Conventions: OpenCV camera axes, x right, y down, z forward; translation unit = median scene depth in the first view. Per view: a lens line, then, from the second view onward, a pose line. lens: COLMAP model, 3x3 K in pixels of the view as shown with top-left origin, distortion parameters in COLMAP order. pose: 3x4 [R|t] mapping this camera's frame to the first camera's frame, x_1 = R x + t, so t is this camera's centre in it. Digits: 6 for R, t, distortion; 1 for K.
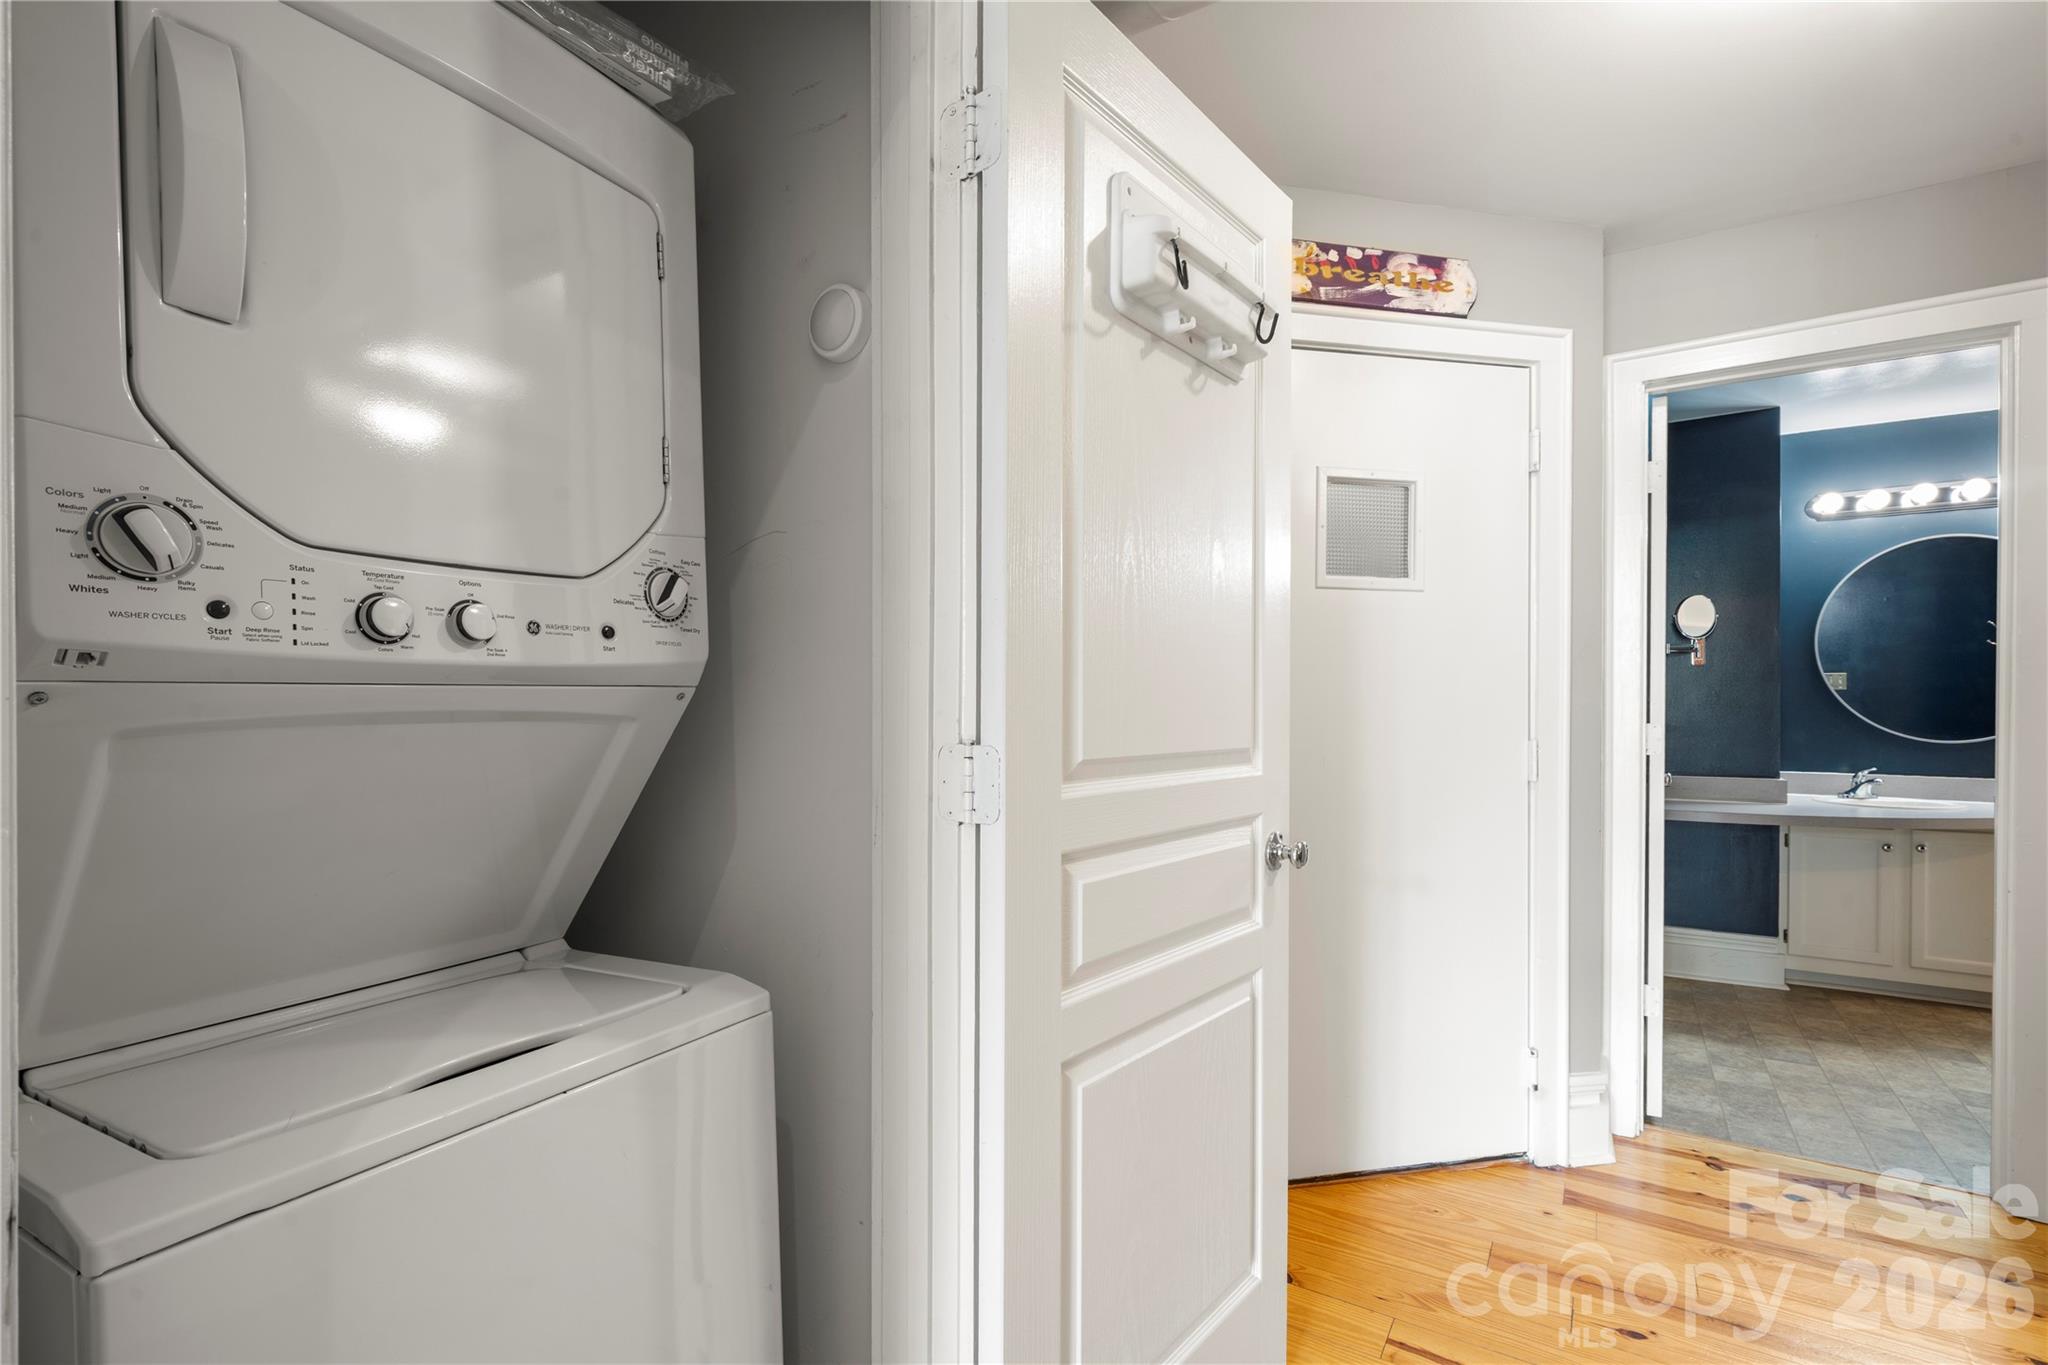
lens RADIAL K [[928.5, 0, 1023.1], [0, 928.5, 707.8], [0, 0, 1]] dist [-0.002351, -0.000223]
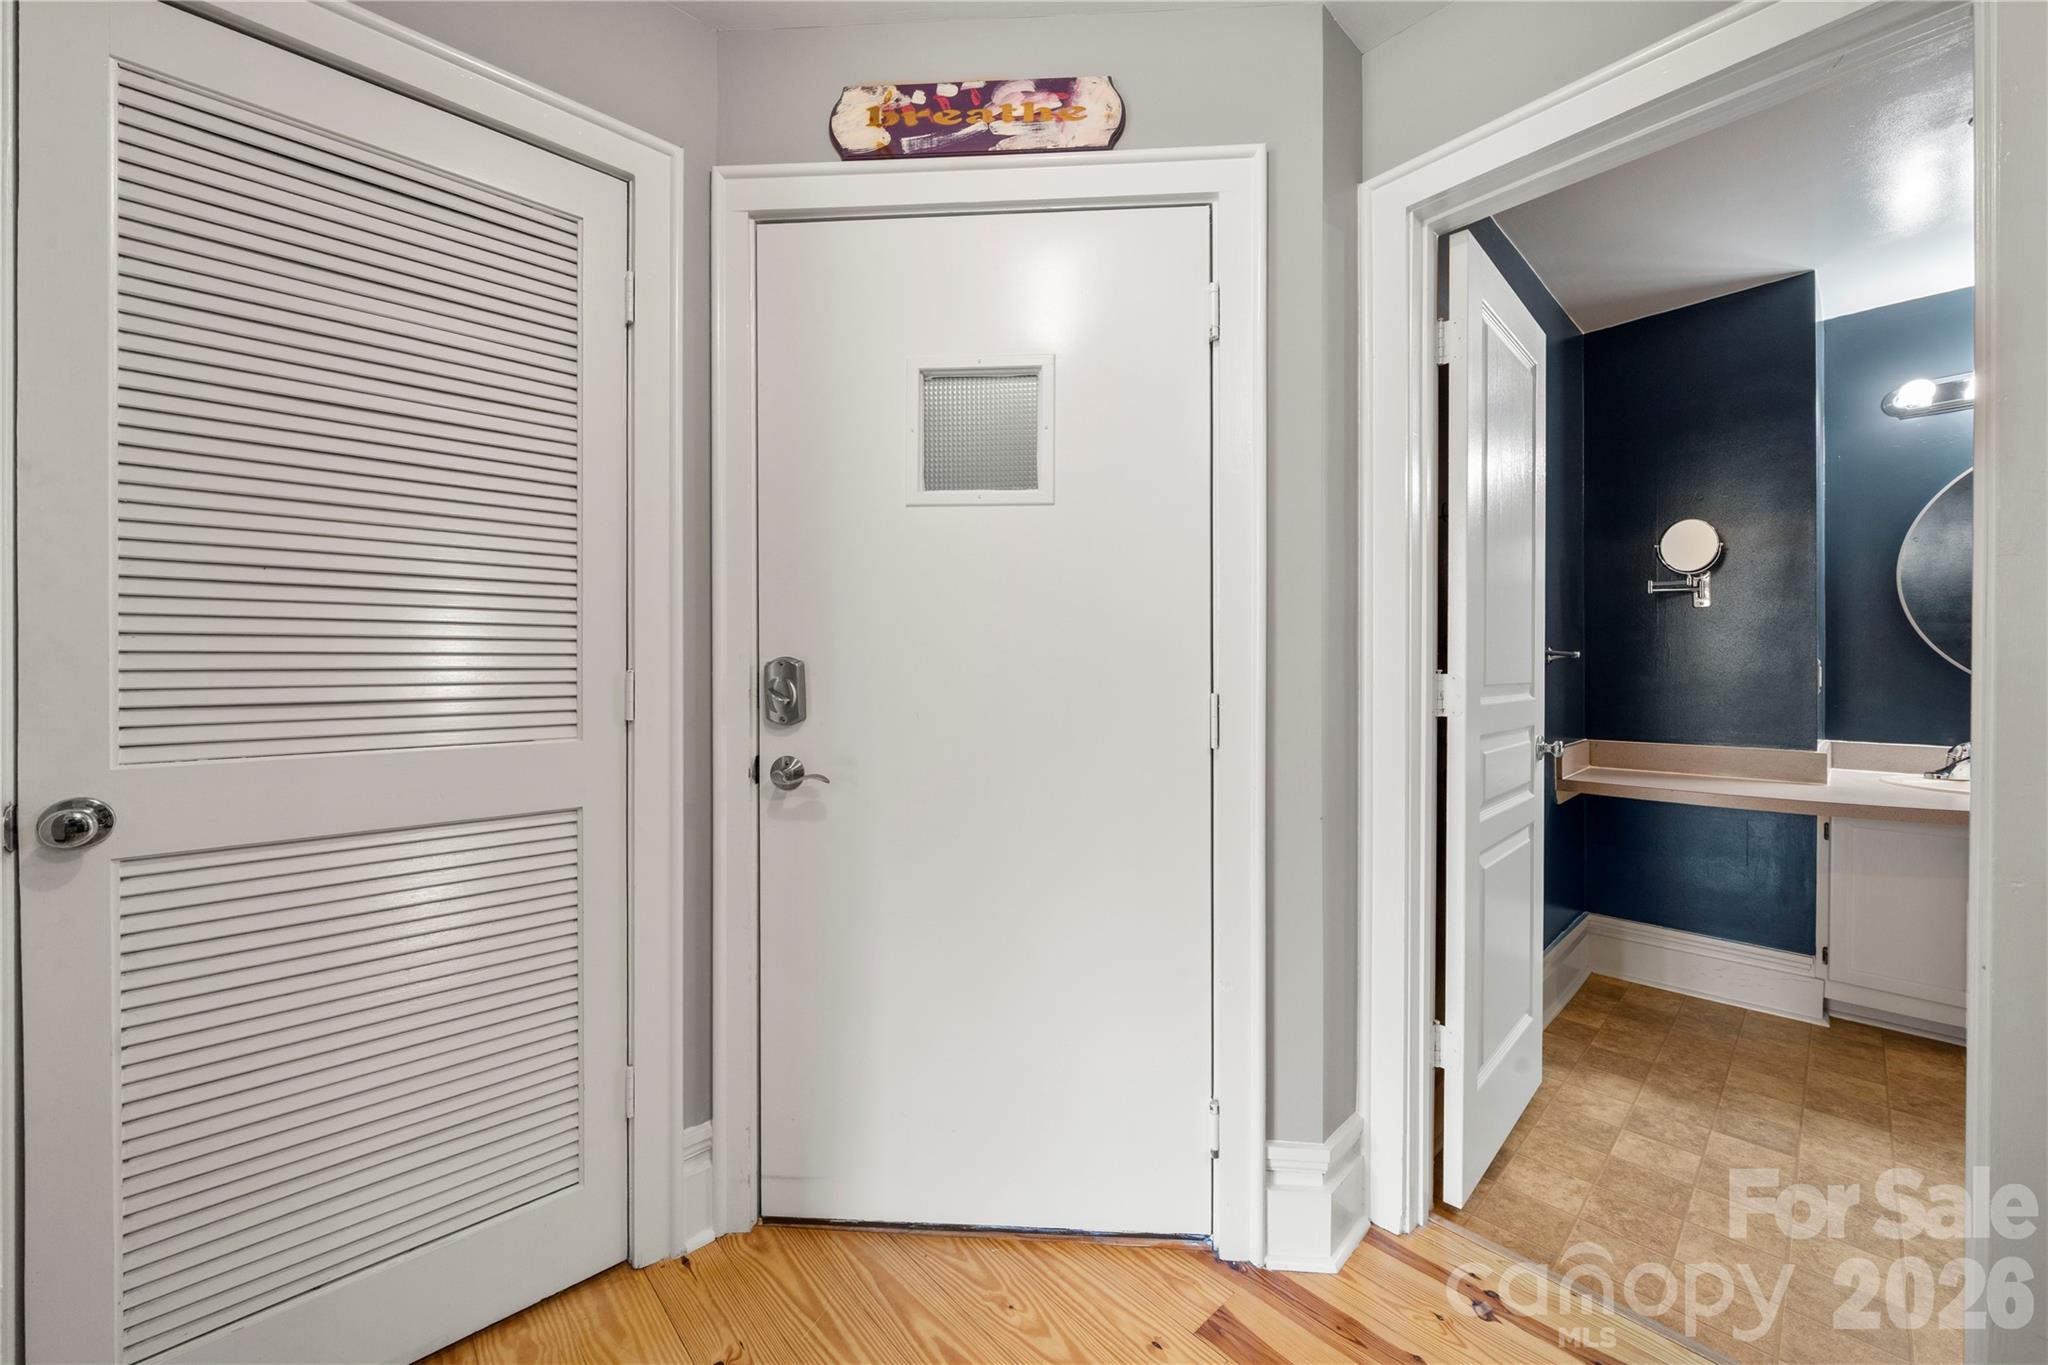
lens RADIAL K [[753.4, 0, 1011.9], [0, 753.4, 666.6], [0, 0, 1]] dist [-0.006663, -0.000016]
pose [[0.964231, -0.000603, -0.265063, 0.571928], [-0.000880, 0.999985, -0.005475, 0.017064], [0.265062, 0.005513, 0.964216, 0.376341]]
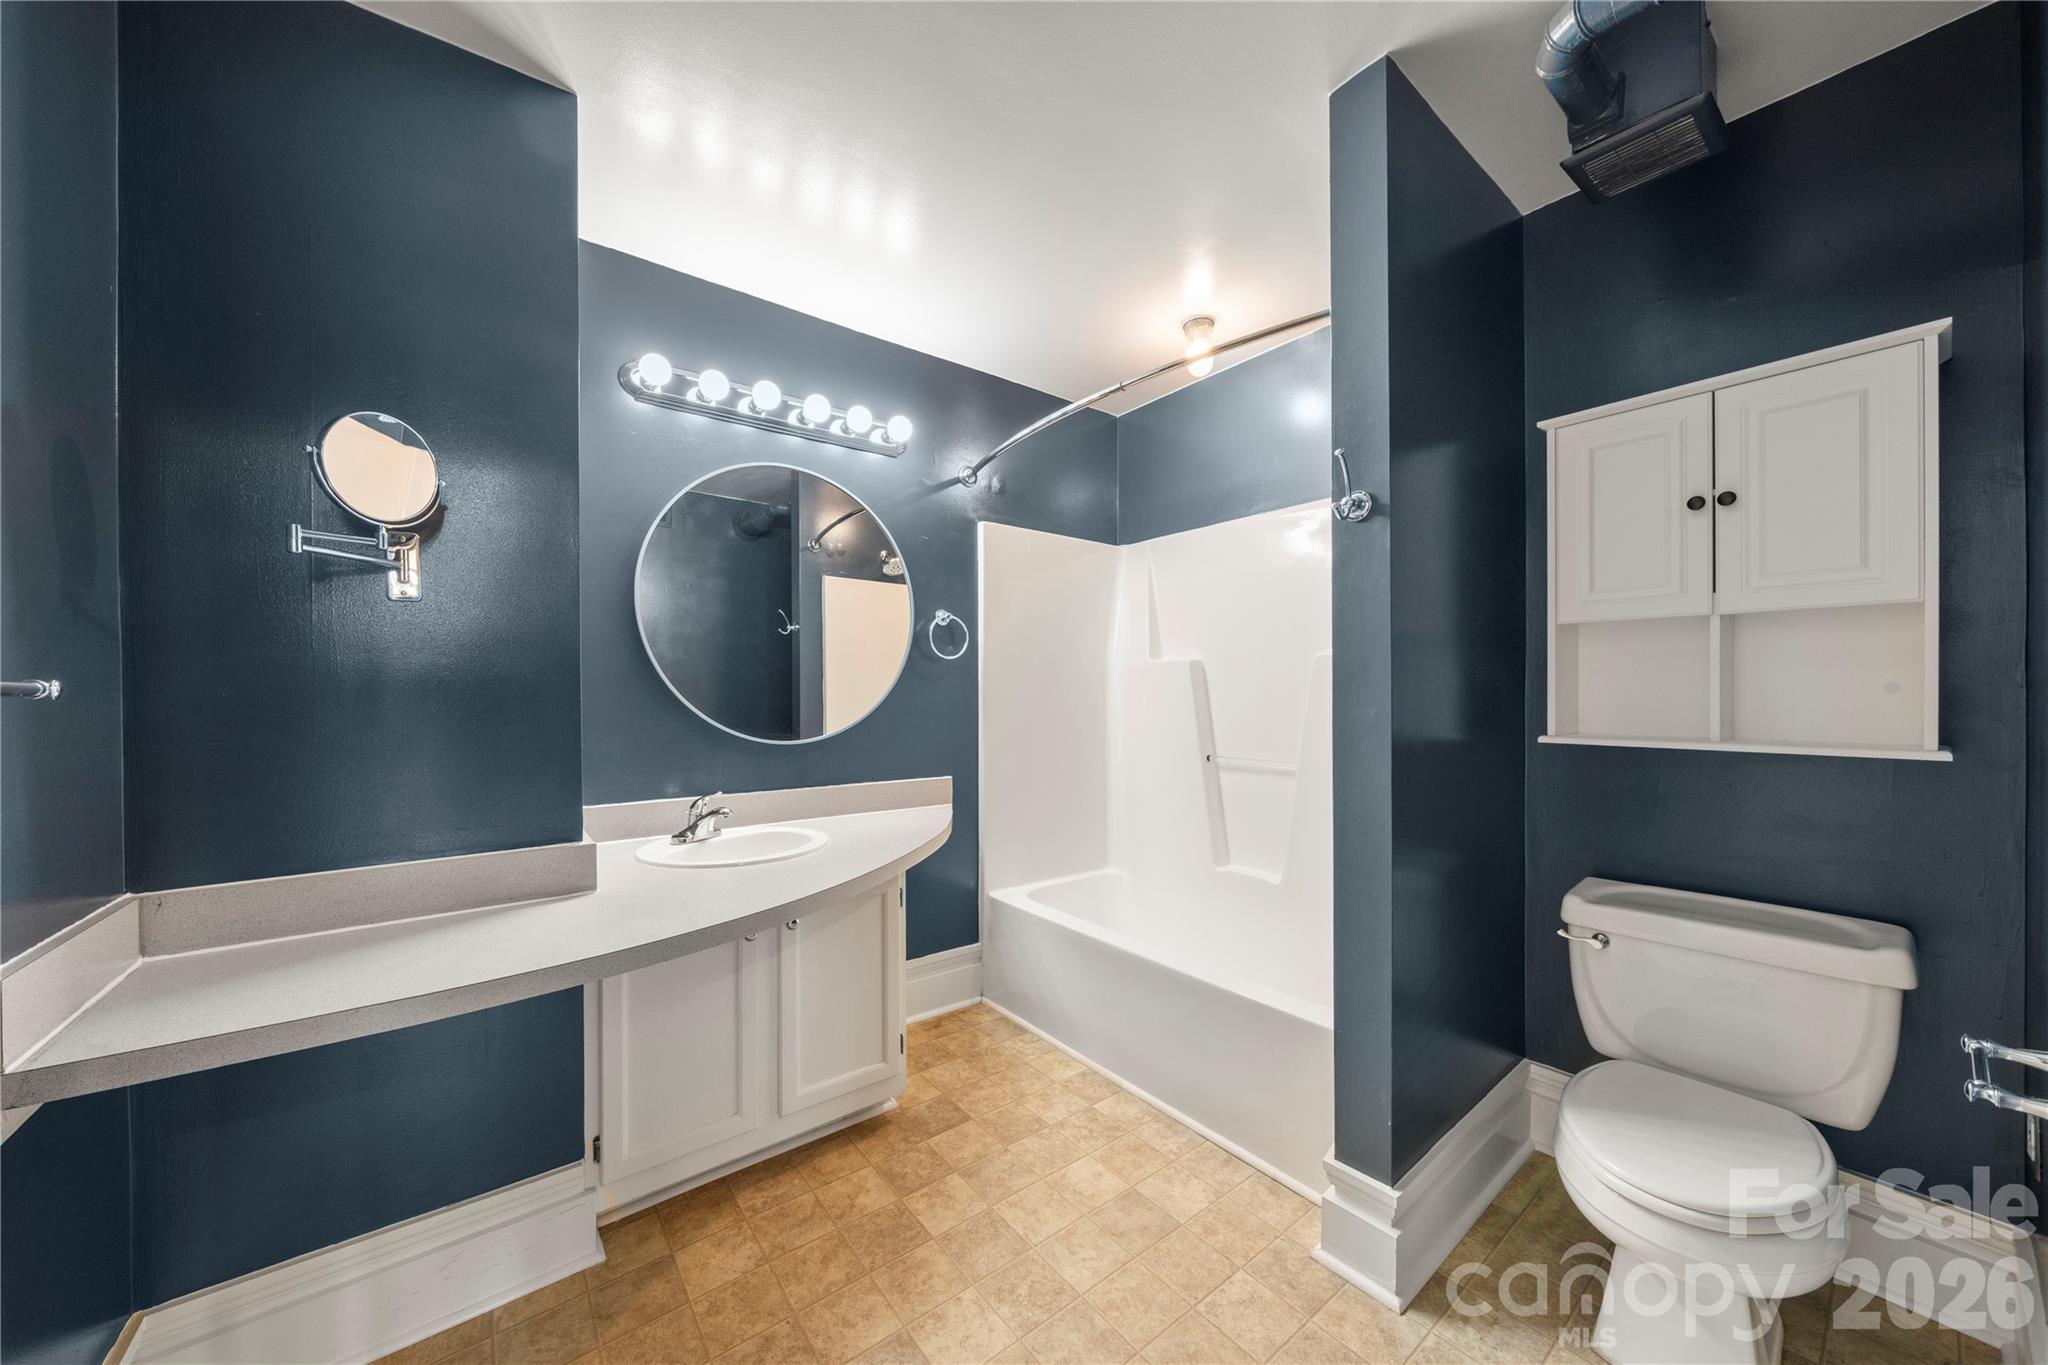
lens RADIAL K [[707.8, 0, 1028.6], [0, 707.8, 697.8], [0, 0, 1]] dist [-0.001692, -0.000248]
pose [[0.327995, -0.006109, 0.944660, 0.916290], [0.006985, 0.999967, 0.004041, -0.001723], [-0.944654, 0.005273, 0.328027, 1.108164]]
